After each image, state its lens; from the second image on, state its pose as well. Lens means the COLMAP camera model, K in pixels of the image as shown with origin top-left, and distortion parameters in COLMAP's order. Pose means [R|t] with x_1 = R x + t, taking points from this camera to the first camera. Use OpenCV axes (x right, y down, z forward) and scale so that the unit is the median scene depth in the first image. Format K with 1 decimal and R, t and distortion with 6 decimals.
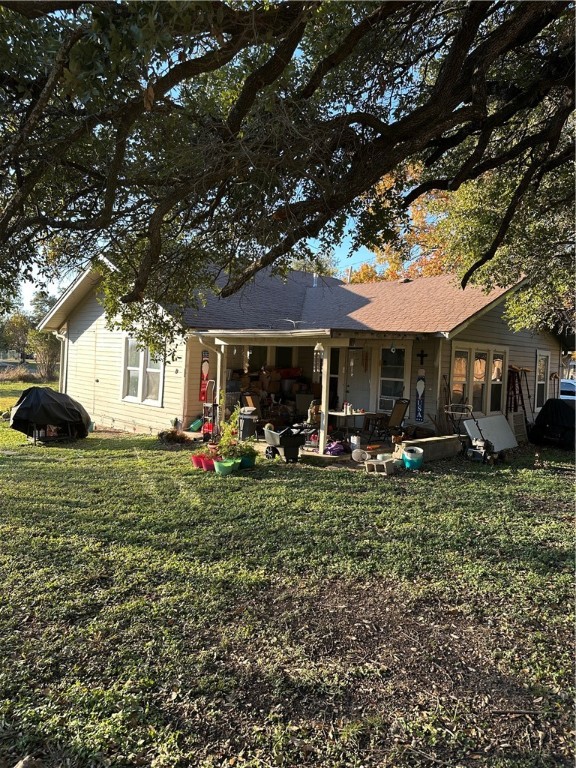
lens RADIAL K [[543.1, 0, 287.9], [0, 543.1, 382.6], [0, 0, 1]] dist [0.042852, -0.039746]
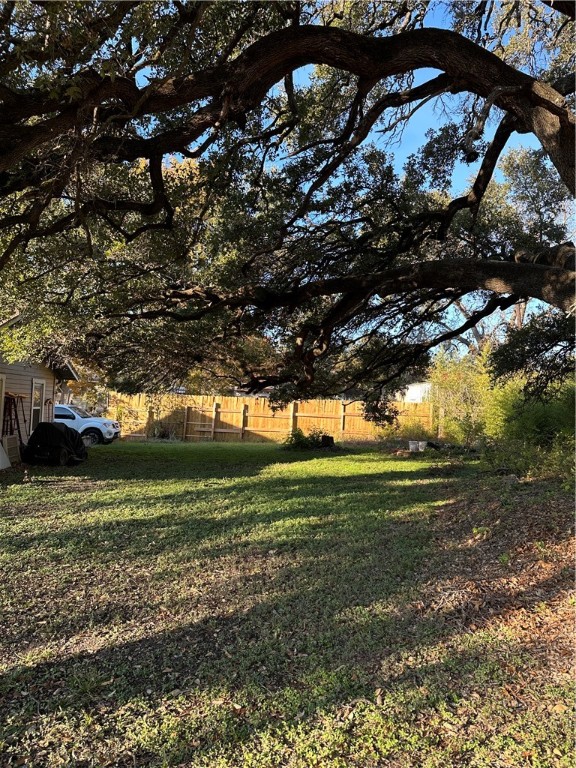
lens RADIAL K [[543.1, 0, 289.4], [0, 543.1, 388.5], [0, 0, 1]] dist [0.042852, -0.039746]
pose [[0.659707, 0.019922, 0.751259, -0.042062], [0.003962, 0.999542, -0.029986, -0.005582], [-0.751512, 0.022759, 0.659326, -0.154395]]
